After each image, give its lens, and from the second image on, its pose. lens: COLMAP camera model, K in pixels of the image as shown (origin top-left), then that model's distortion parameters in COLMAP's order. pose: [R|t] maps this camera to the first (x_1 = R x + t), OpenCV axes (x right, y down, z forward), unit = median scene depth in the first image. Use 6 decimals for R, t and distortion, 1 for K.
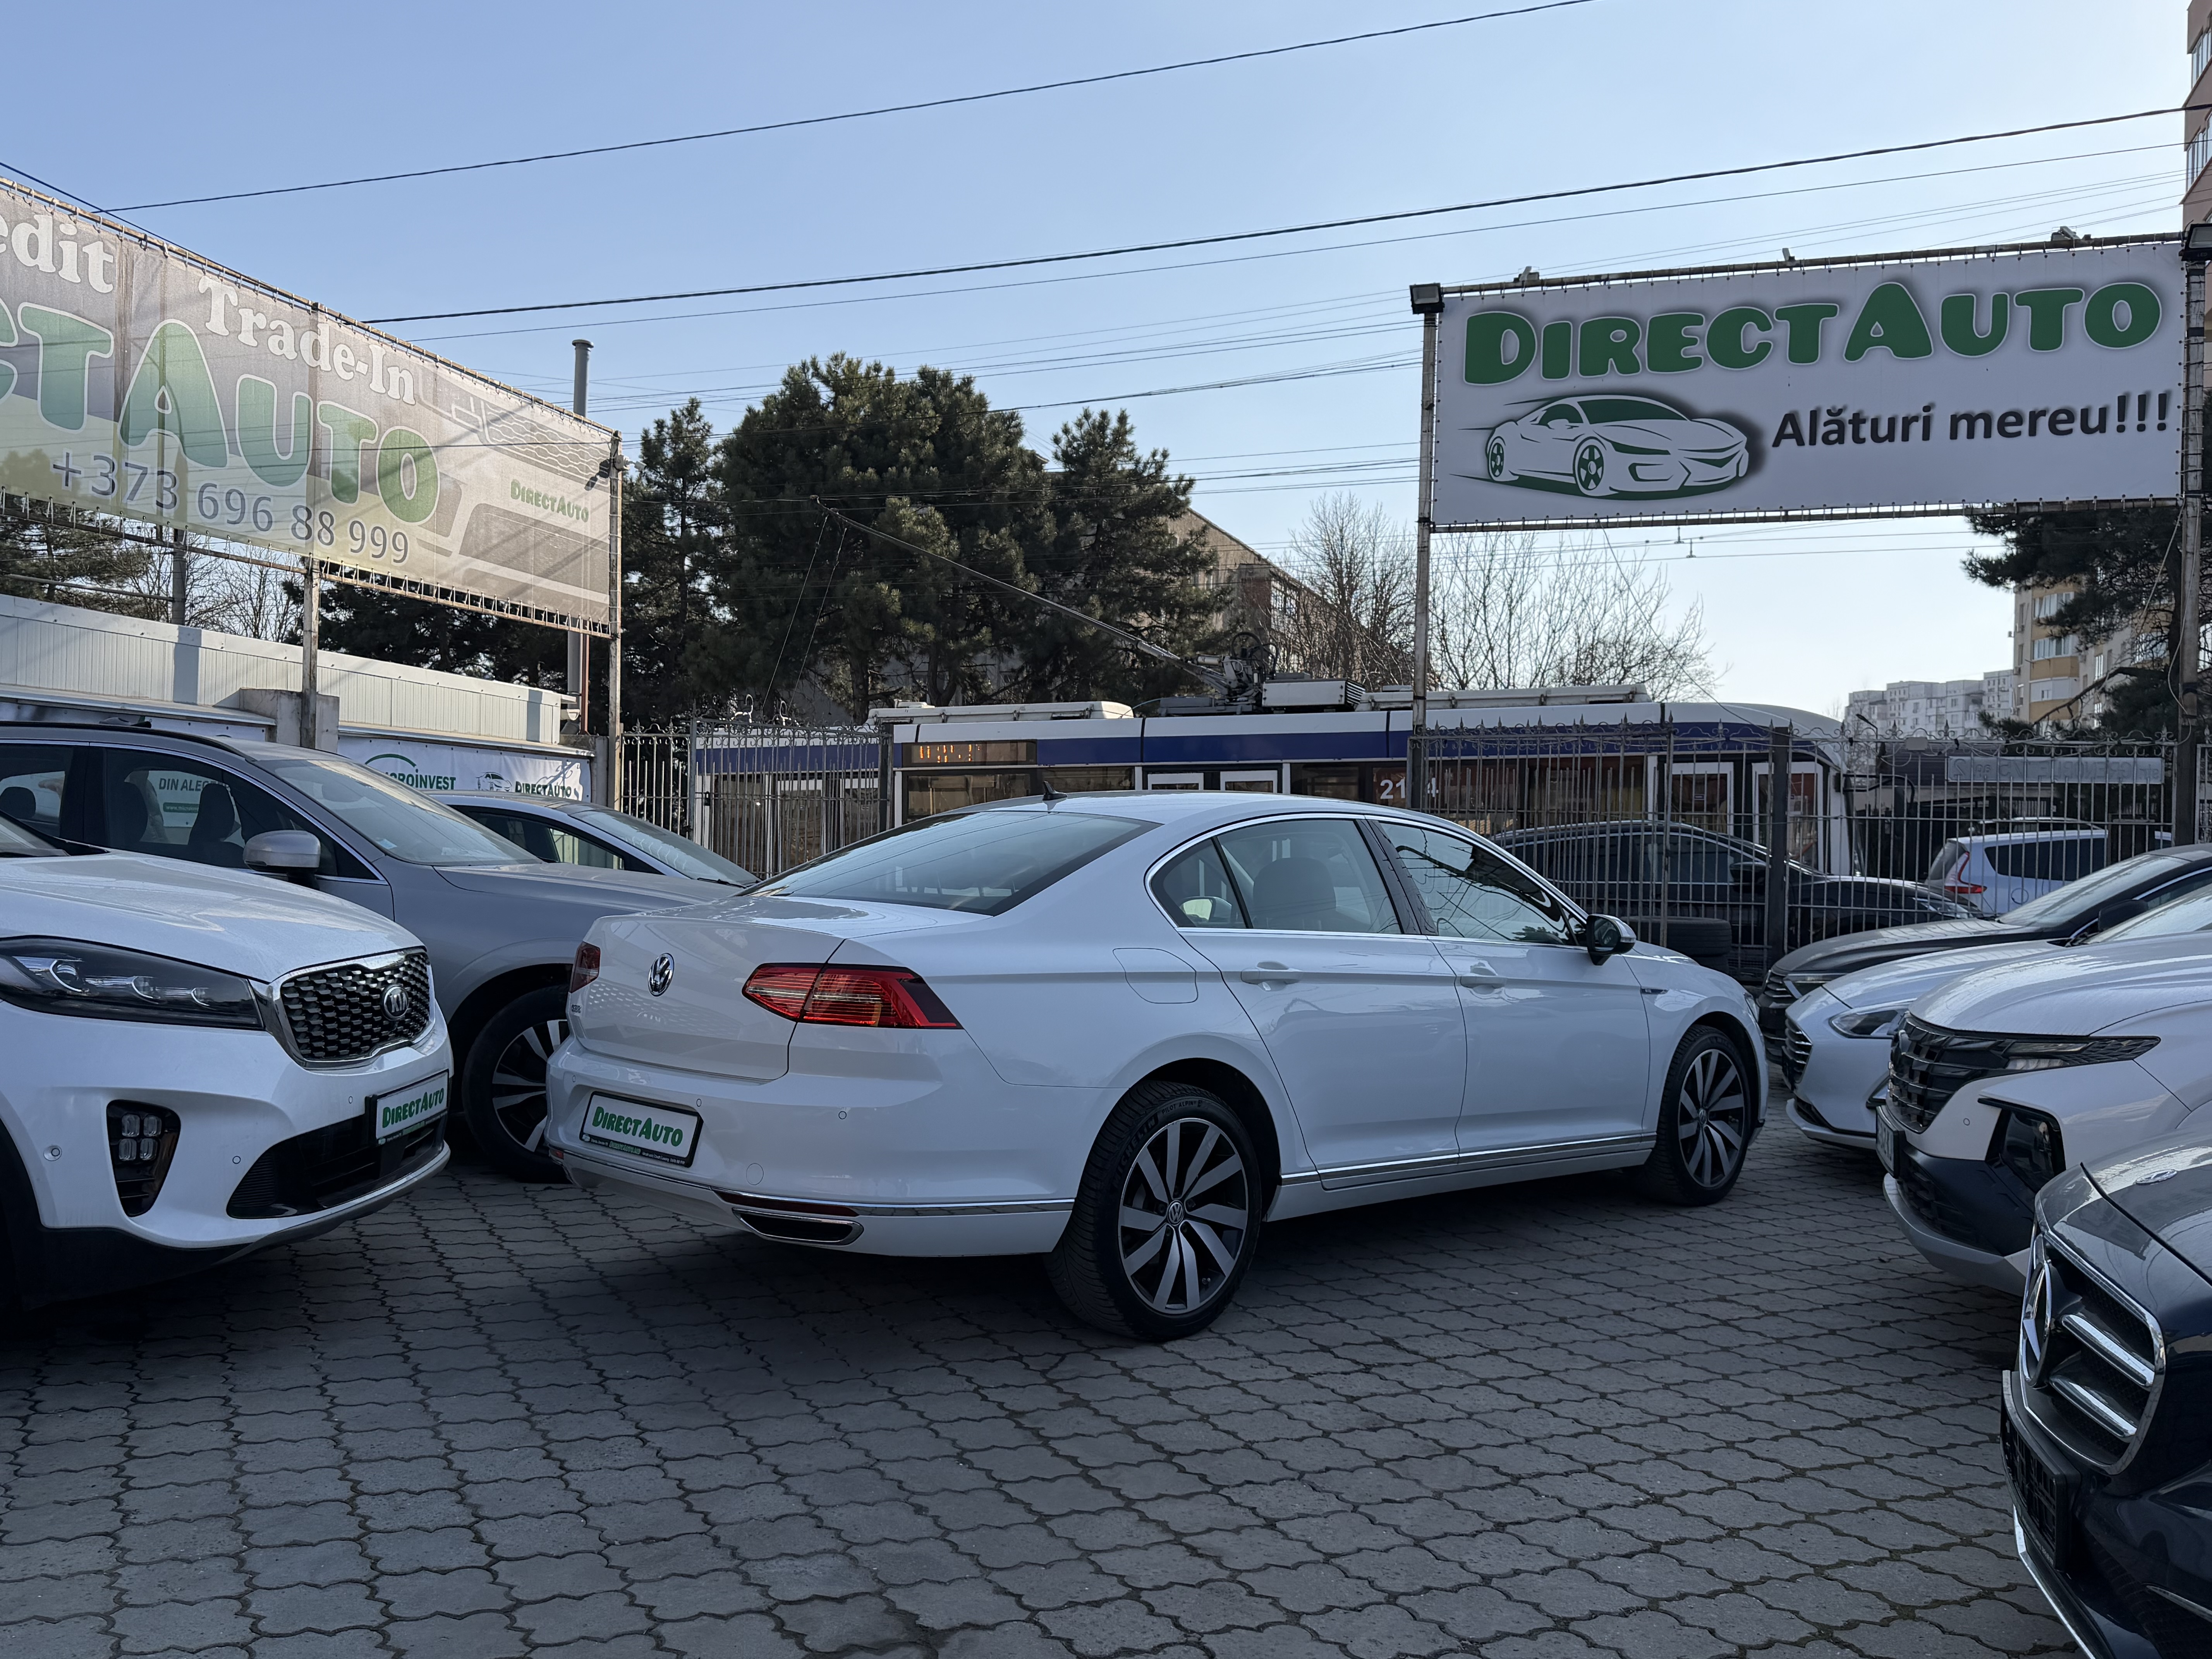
lens RADIAL K [[1823.2, 0, 1106.0], [0, 1823.2, 829.5], [0, 0, 1]] dist [0.133351, -0.253521]
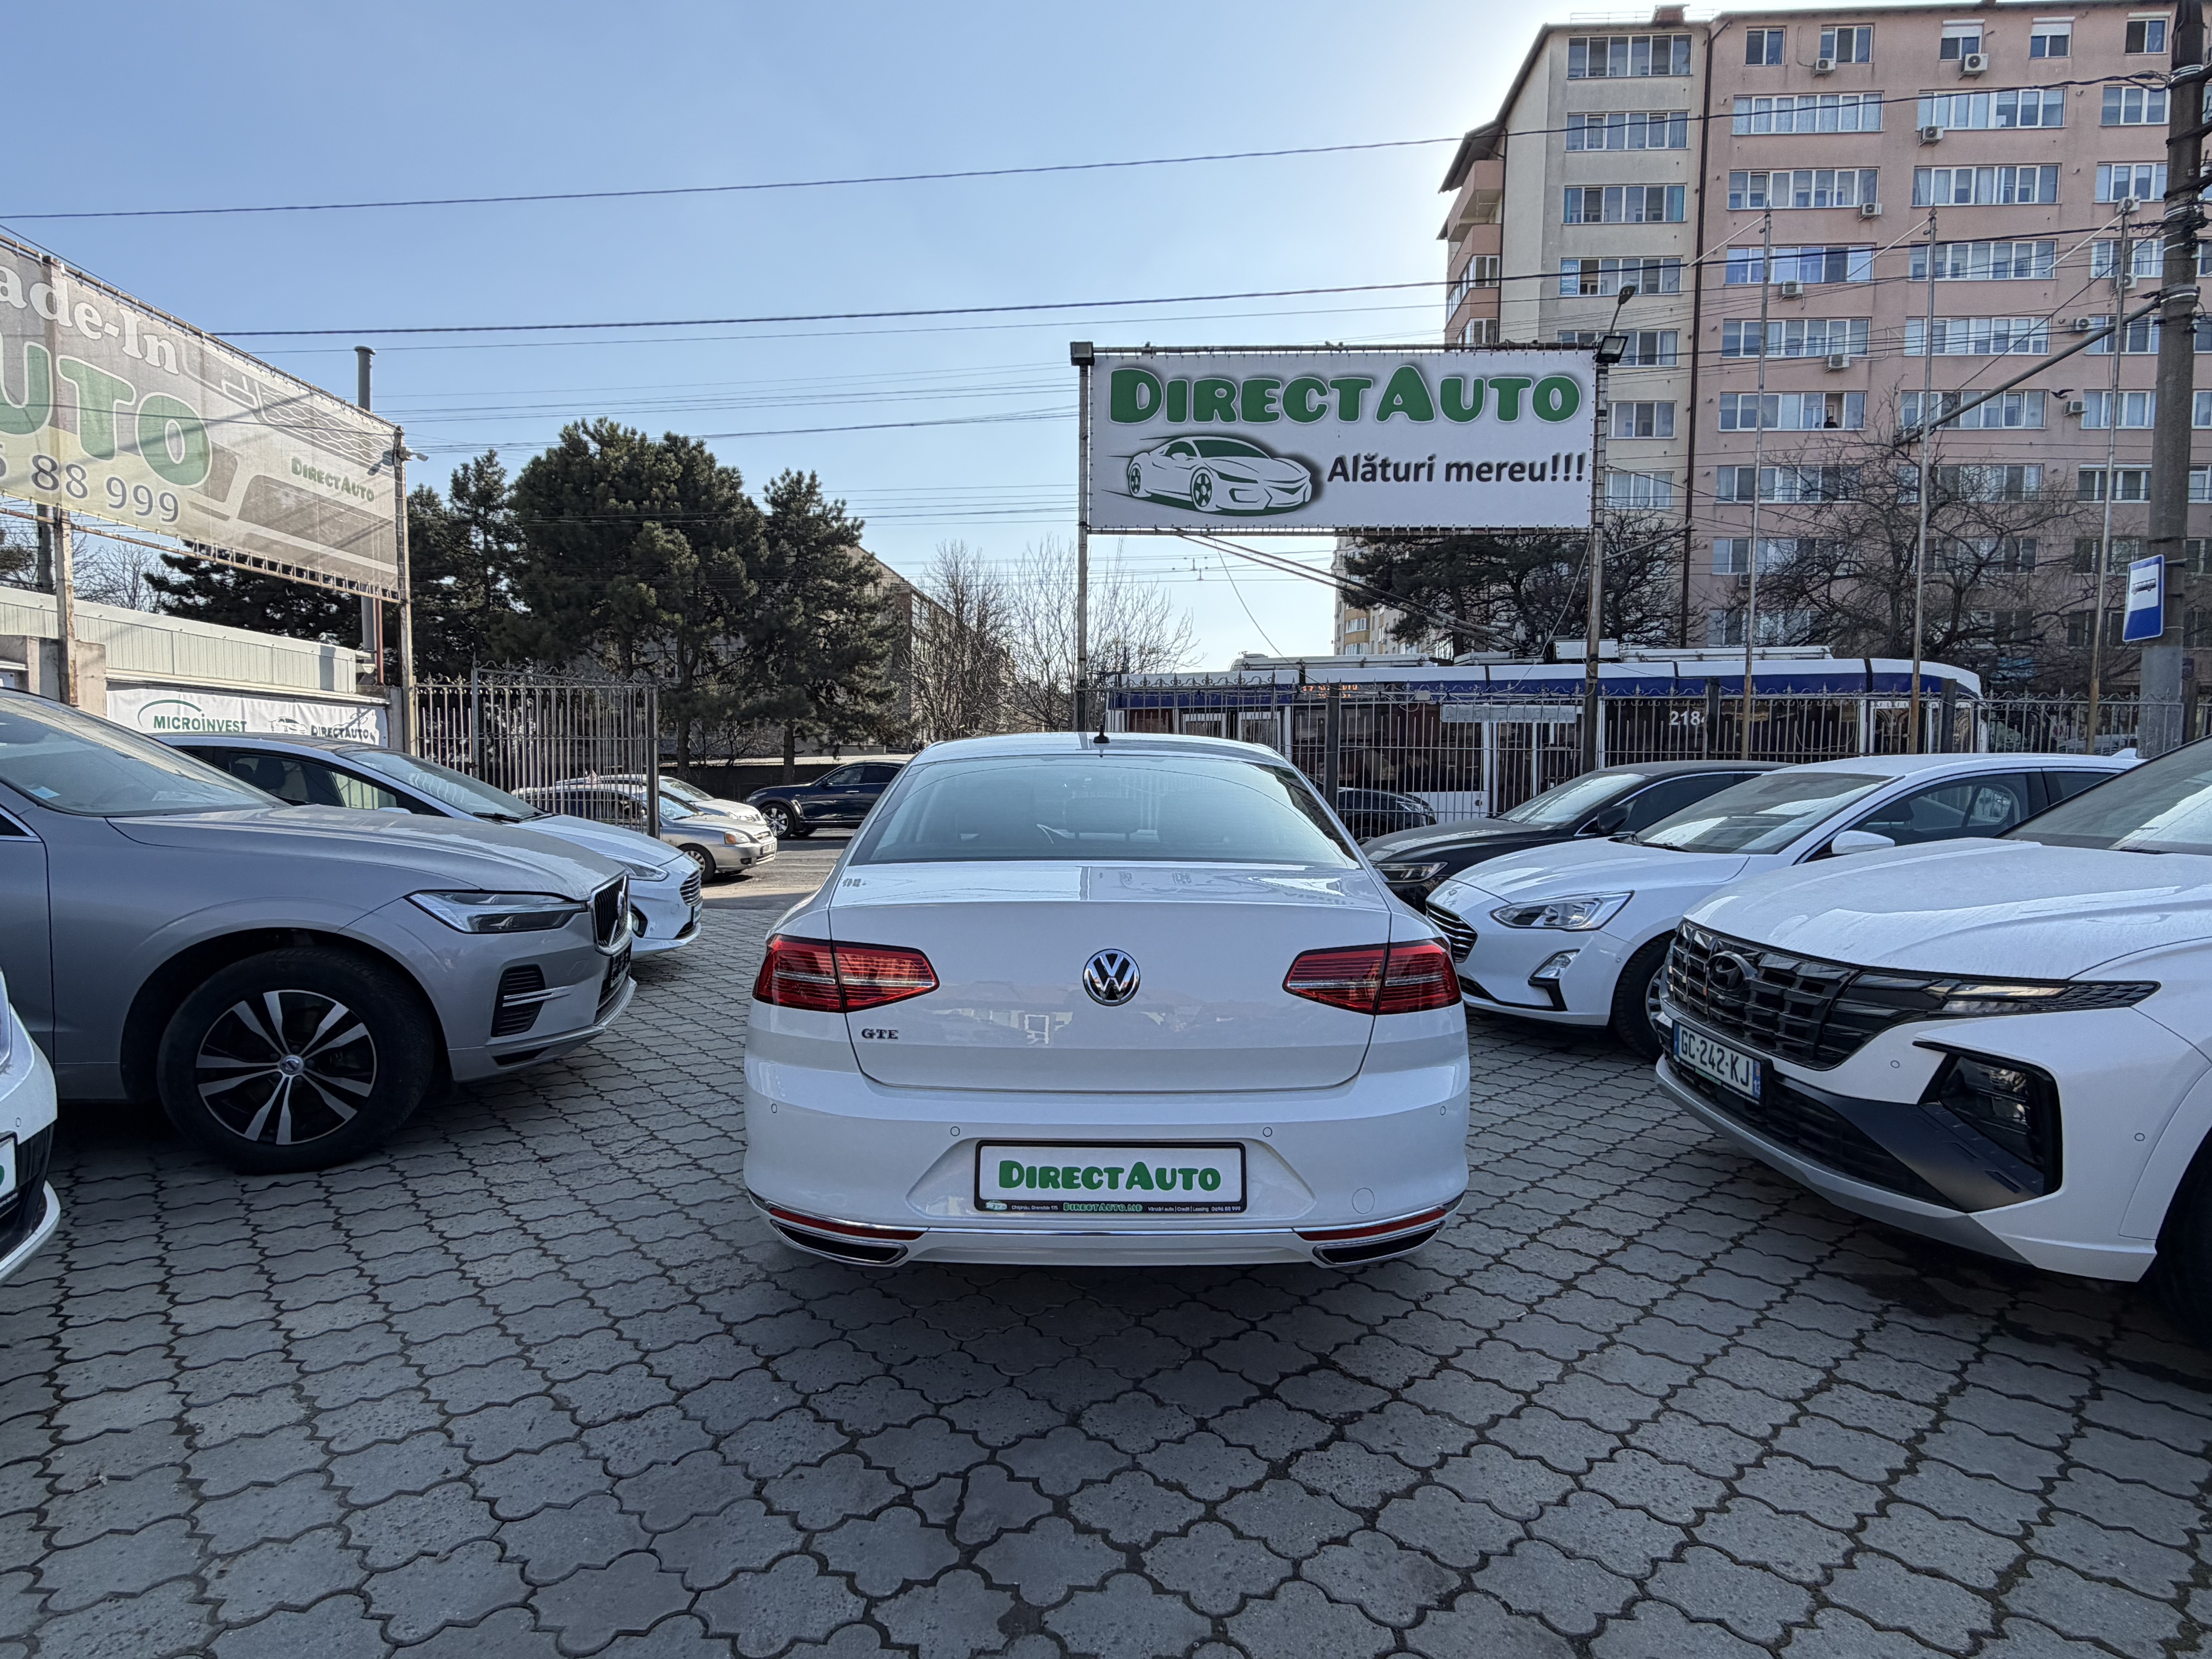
lens RADIAL K [[1117.4, 0, 1102.1], [0, 1117.4, 830.4], [0, 0, 1]] dist [-0.003498, 0.000062]
pose [[0.964799, -0.027604, 0.261537, -0.027684], [0.010285, 0.997676, 0.067361, -0.002286], [-0.262789, -0.062300, 0.962840, 0.193254]]
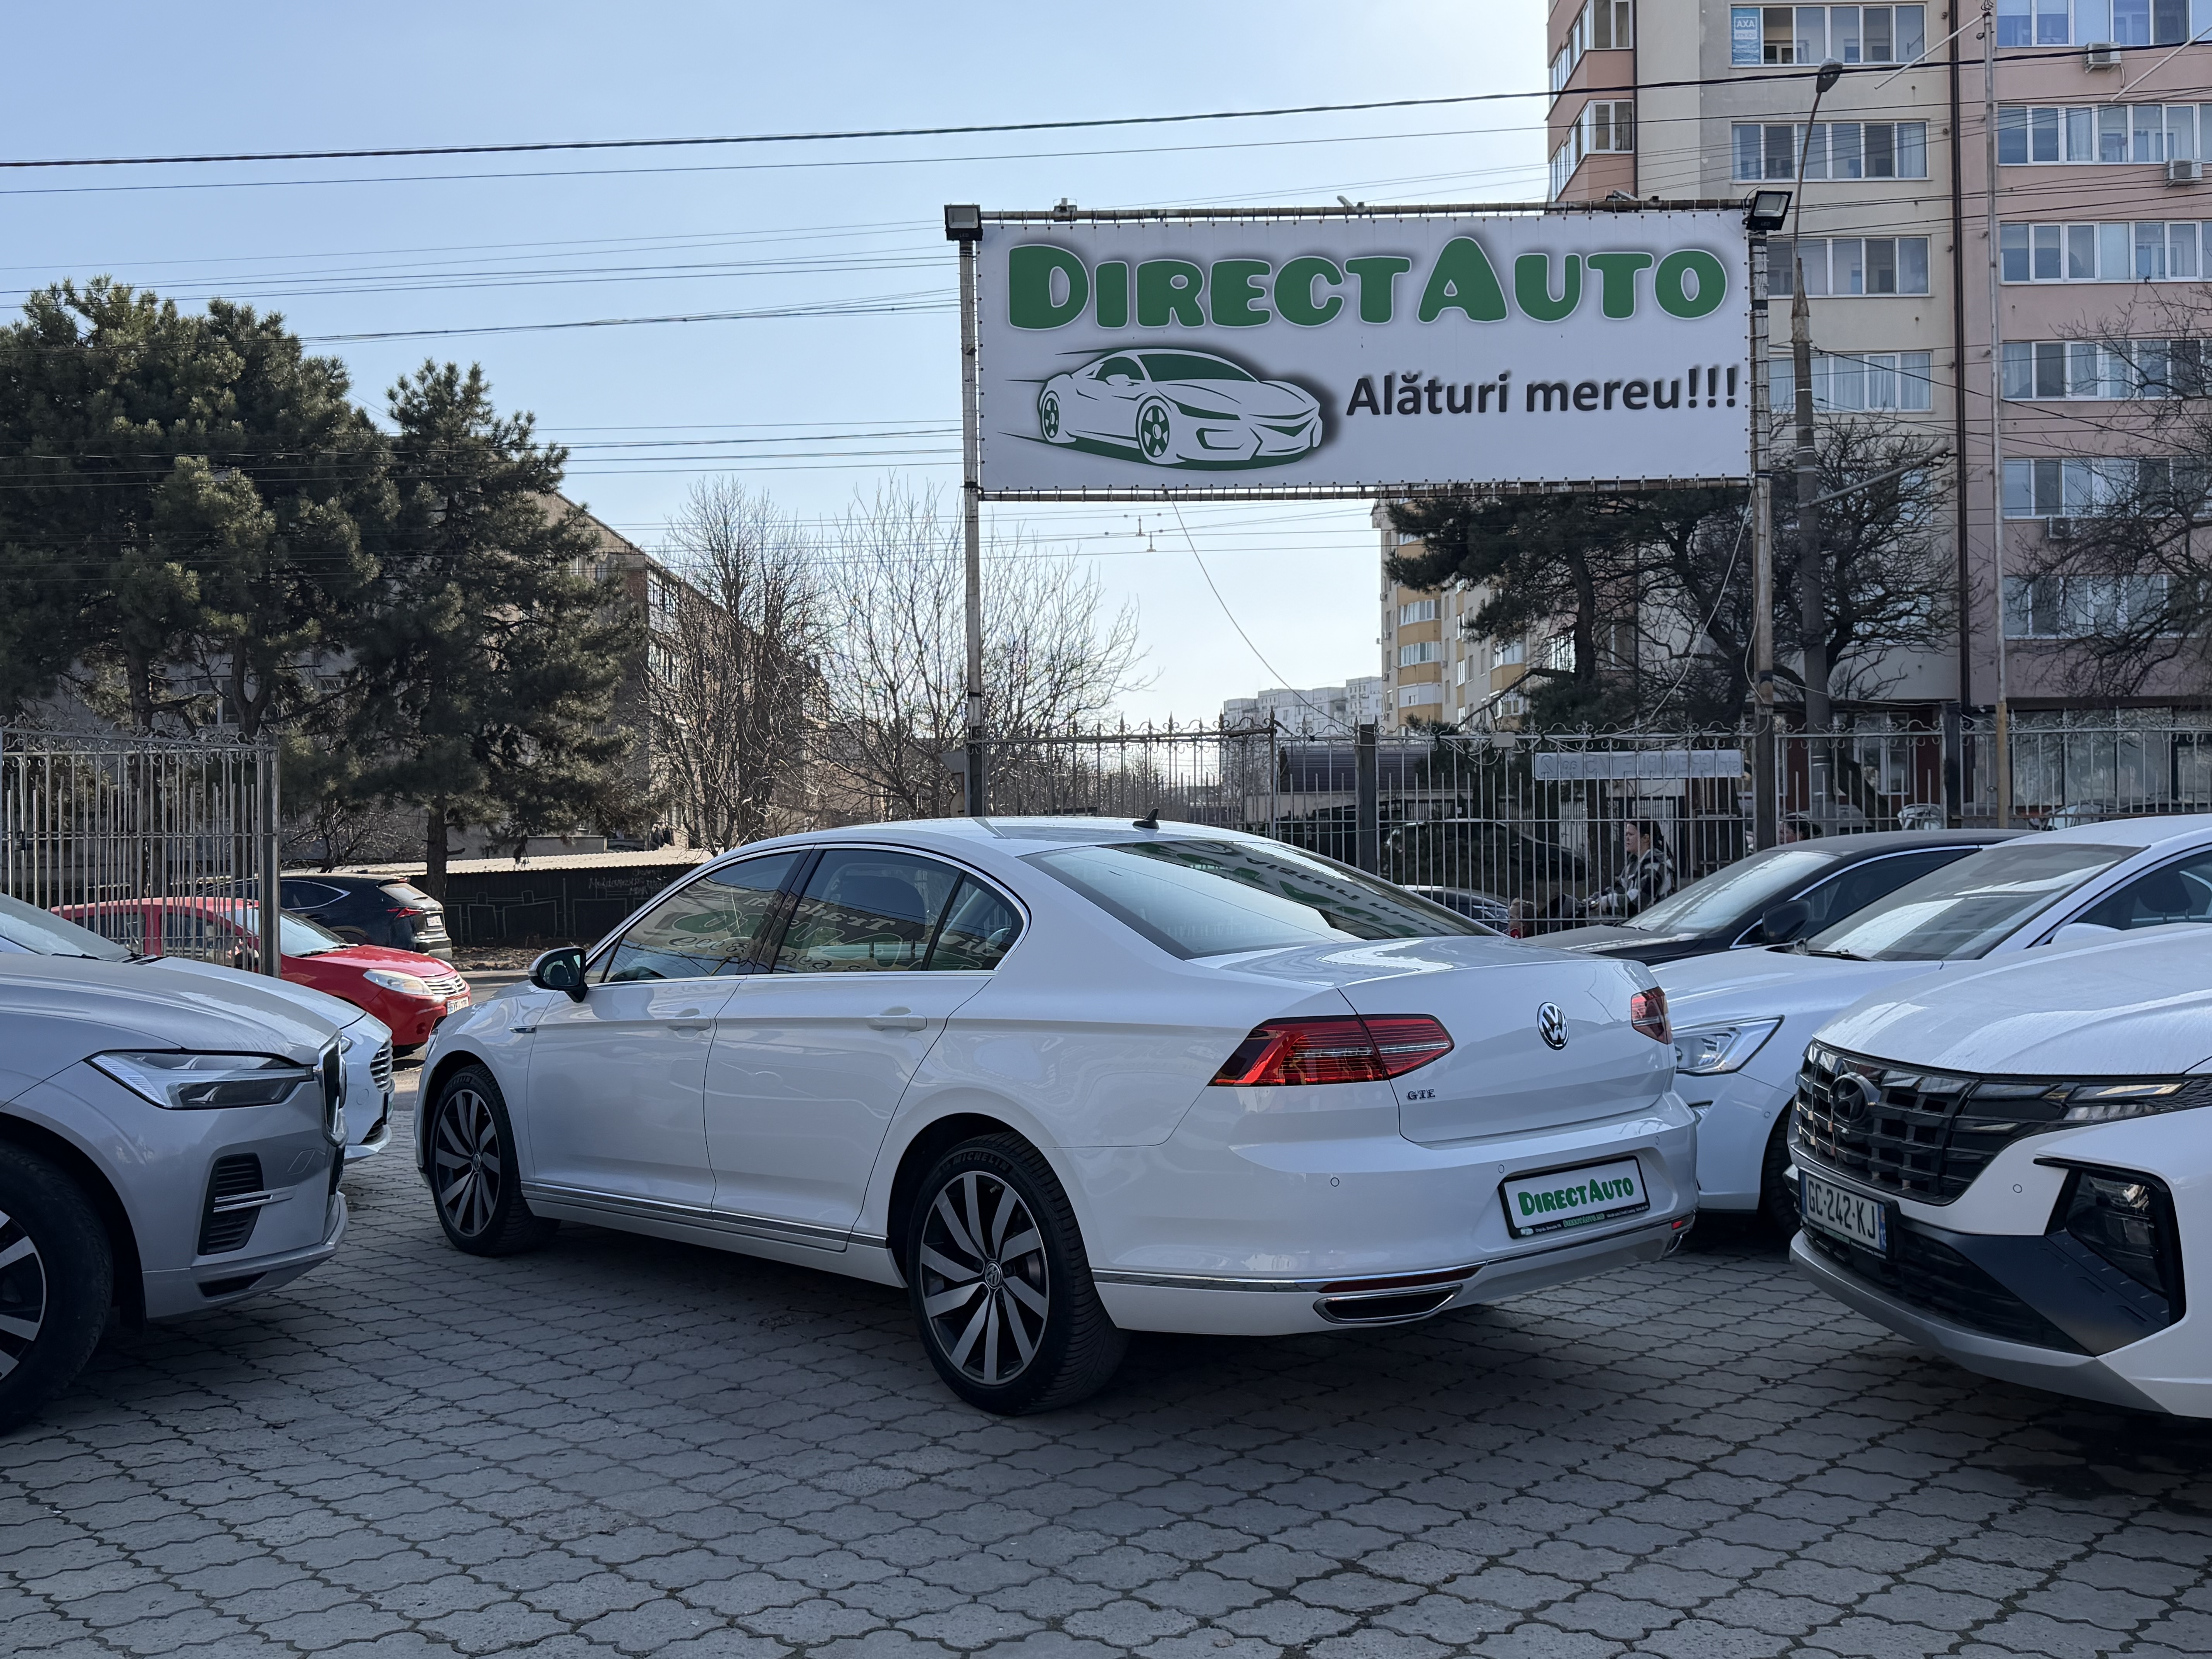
lens RADIAL K [[1977.9, 0, 1106.0], [0, 1977.9, 829.5], [0, 0, 1]] dist [0.210566, -0.465750]
pose [[0.946102, -0.030042, 0.322472, -0.064539], [0.033592, 0.999421, -0.005446, -0.002160], [-0.322122, 0.015985, 0.946563, 0.102170]]
